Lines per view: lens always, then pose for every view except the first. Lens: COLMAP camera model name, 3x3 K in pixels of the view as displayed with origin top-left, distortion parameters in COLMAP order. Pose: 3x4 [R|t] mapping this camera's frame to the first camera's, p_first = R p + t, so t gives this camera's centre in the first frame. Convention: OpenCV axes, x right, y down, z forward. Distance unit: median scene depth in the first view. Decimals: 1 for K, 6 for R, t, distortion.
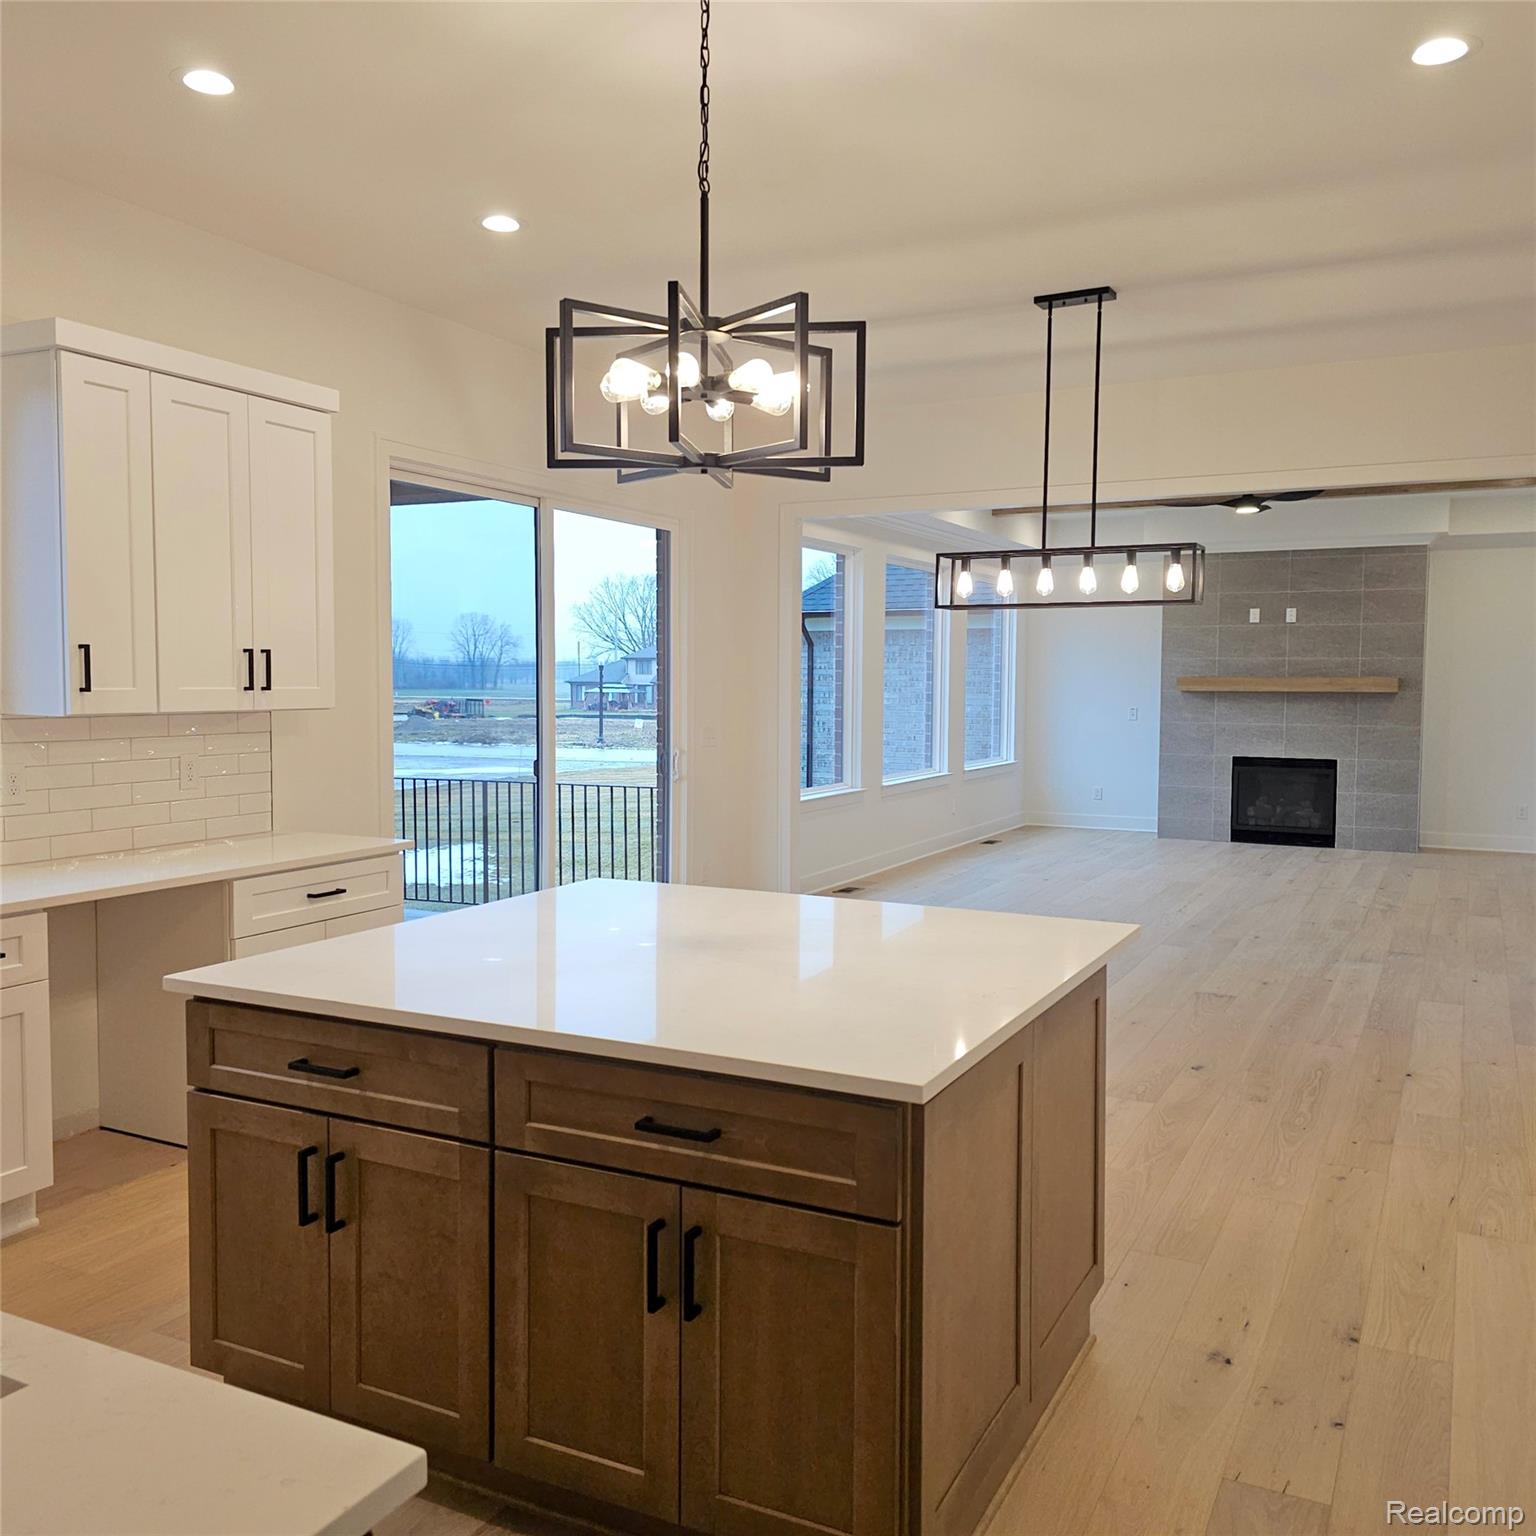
lens RADIAL K [[1369.7, 0, 759.9], [0, 1369.7, 768.8], [0, 0, 1]] dist [0.076607, -0.098676]
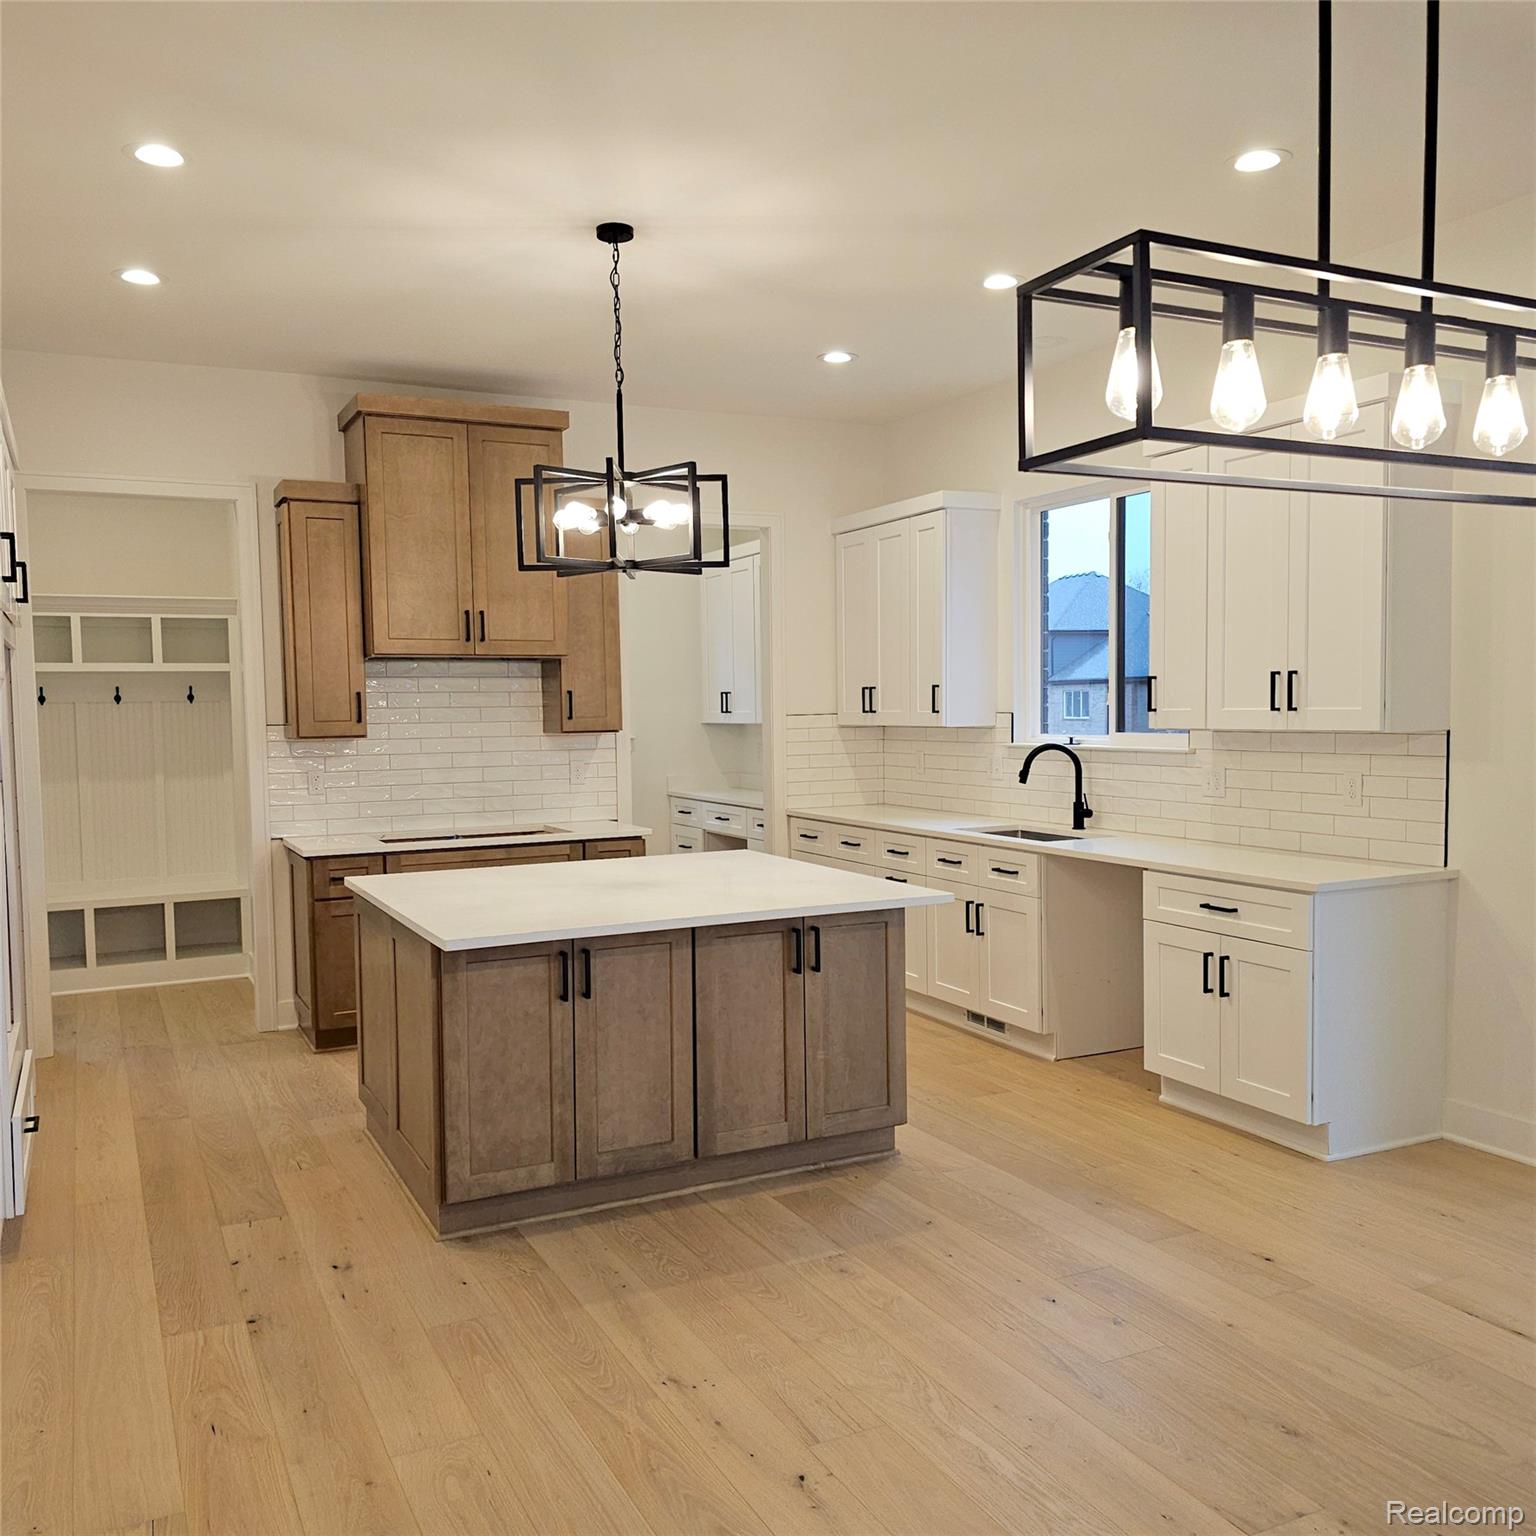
lens RADIAL K [[1369.7, 0, 755.5], [0, 1369.7, 772.8], [0, 0, 1]] dist [0.076607, -0.098676]
pose [[-0.596707, 0.045773, -0.801153, 0.793020], [-0.041439, 0.995282, 0.087729, -0.095650], [0.801389, 0.085548, -0.591995, 1.462042]]
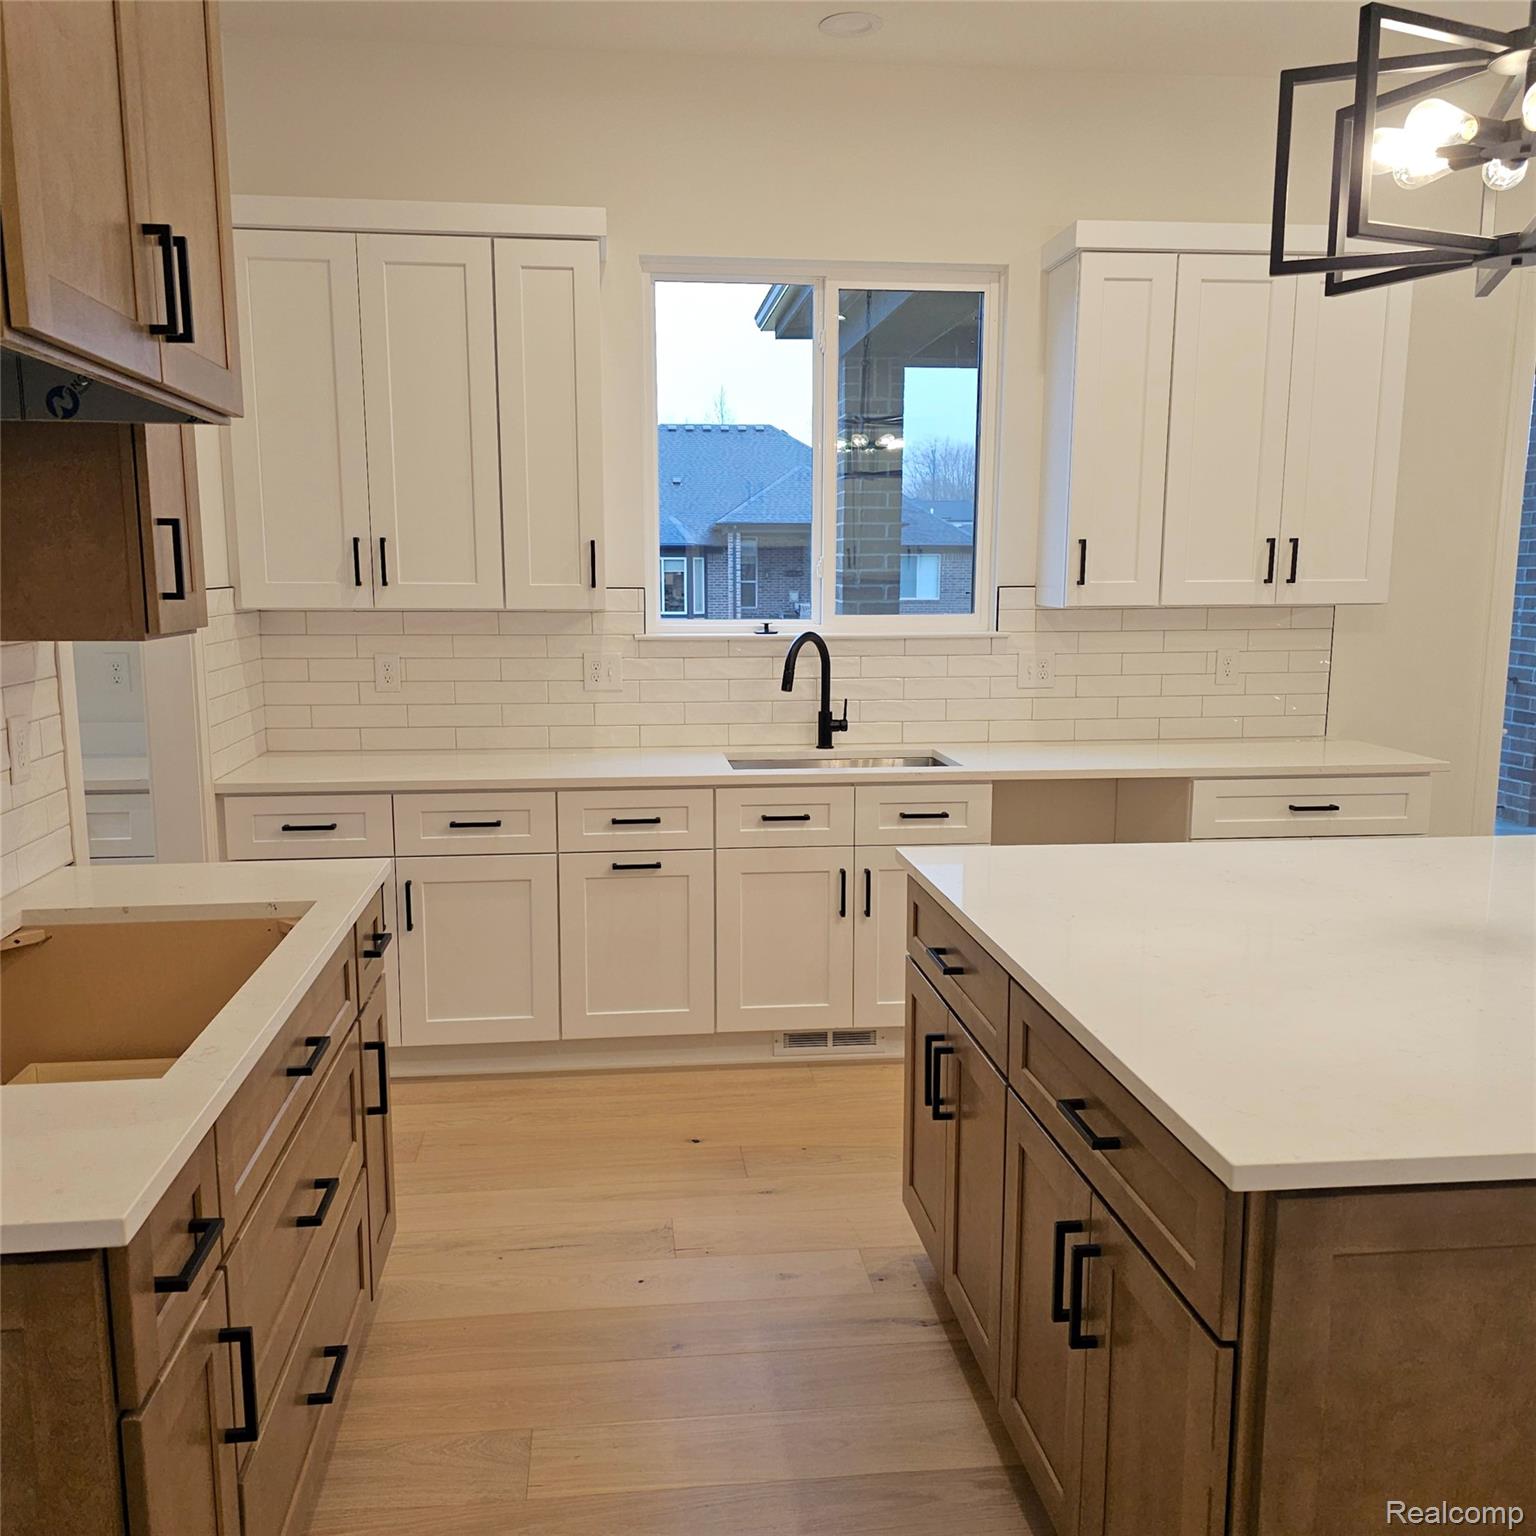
lens RADIAL K [[1369.7, 0, 756.2], [0, 1369.7, 787.9], [0, 0, 1]] dist [0.076607, -0.098676]
pose [[0.554780, 0.128103, -0.822076, 0.257071], [-0.053432, 0.991522, 0.118449, -0.012635], [0.830279, -0.021788, 0.556921, 0.203027]]
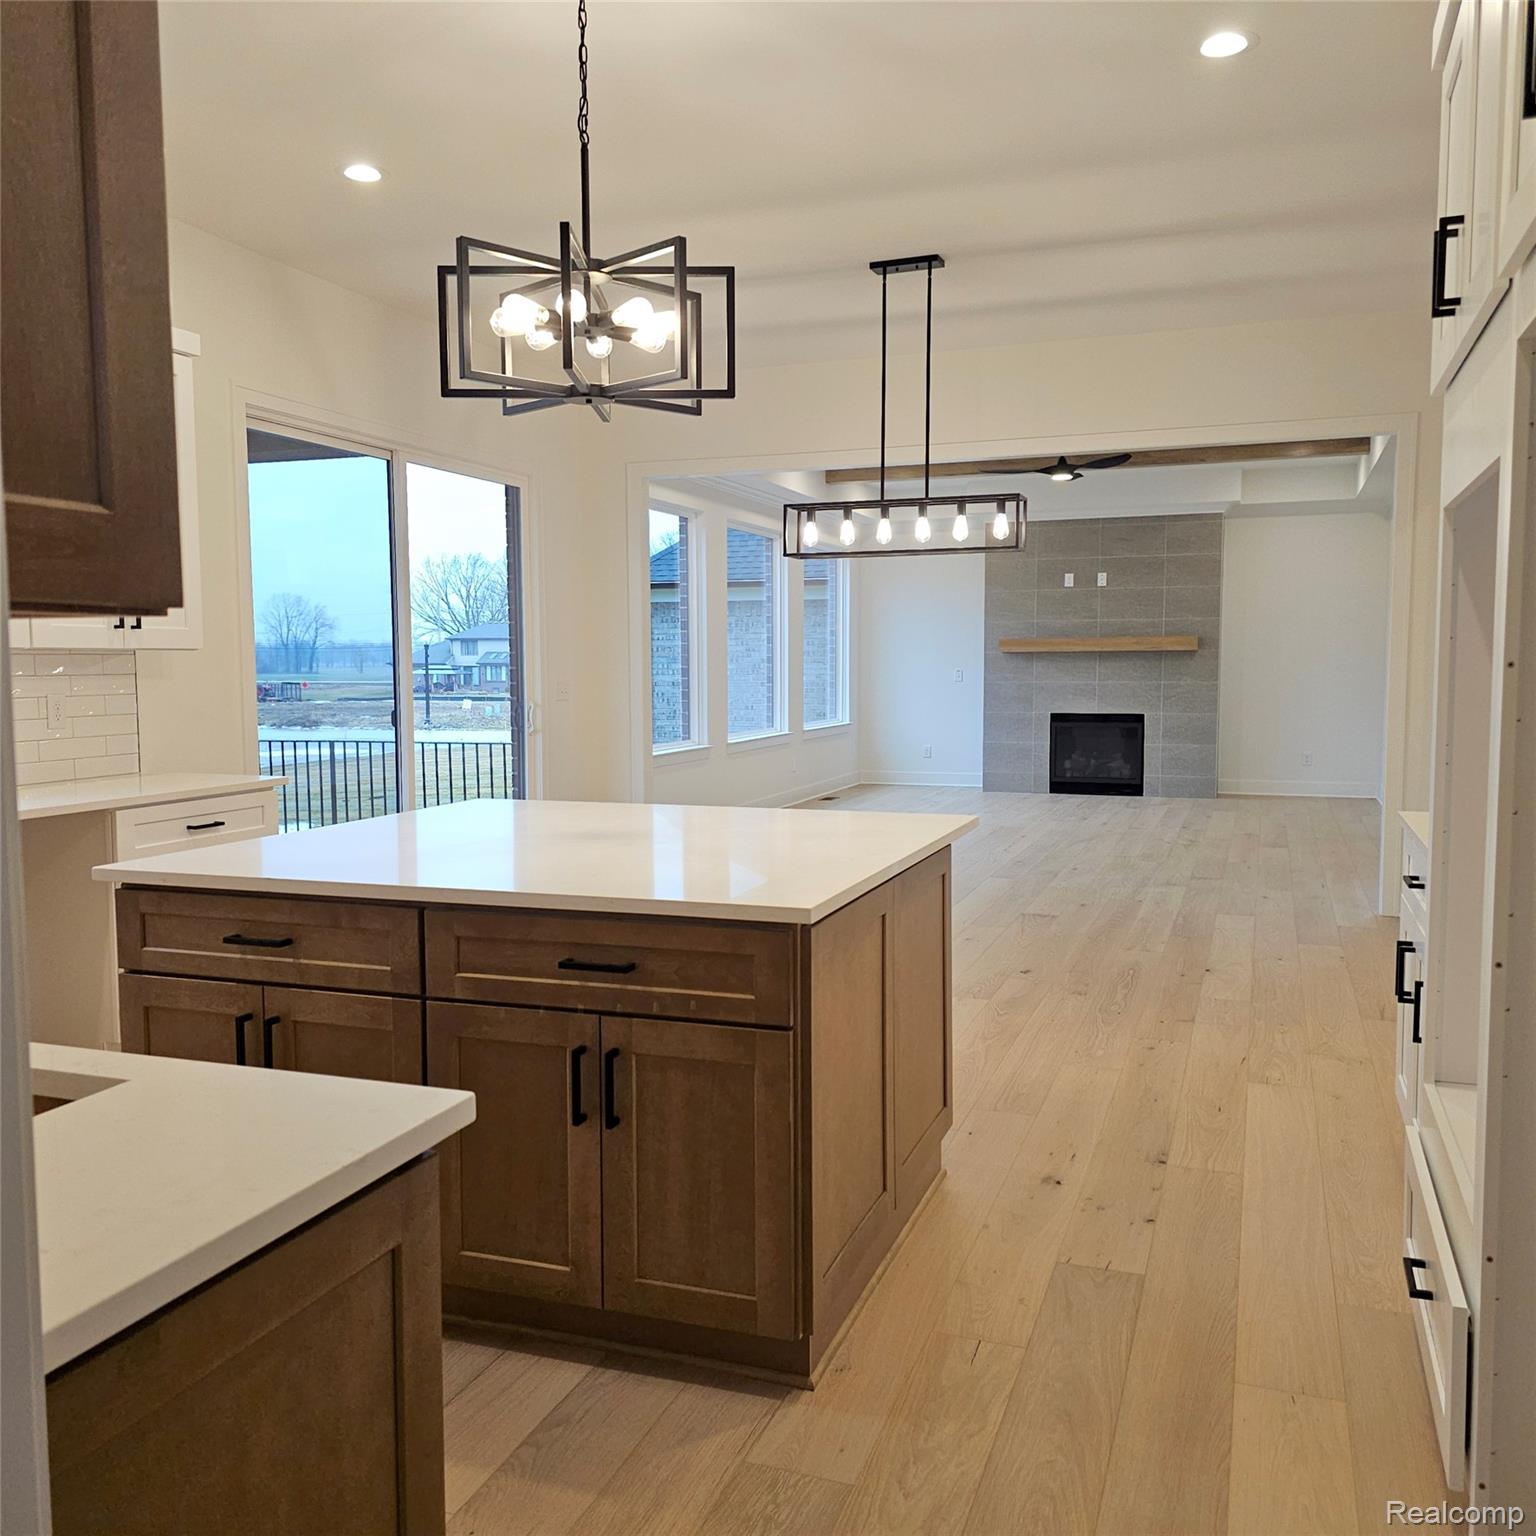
lens RADIAL K [[1369.7, 0, 760.5], [0, 1369.7, 777.6], [0, 0, 1]] dist [0.076607, -0.098676]
pose [[0.992313, -0.019881, 0.122149, -0.032218], [0.017364, 0.999615, 0.021636, 0.043820], [-0.122532, -0.019349, 0.992276, -0.079304]]
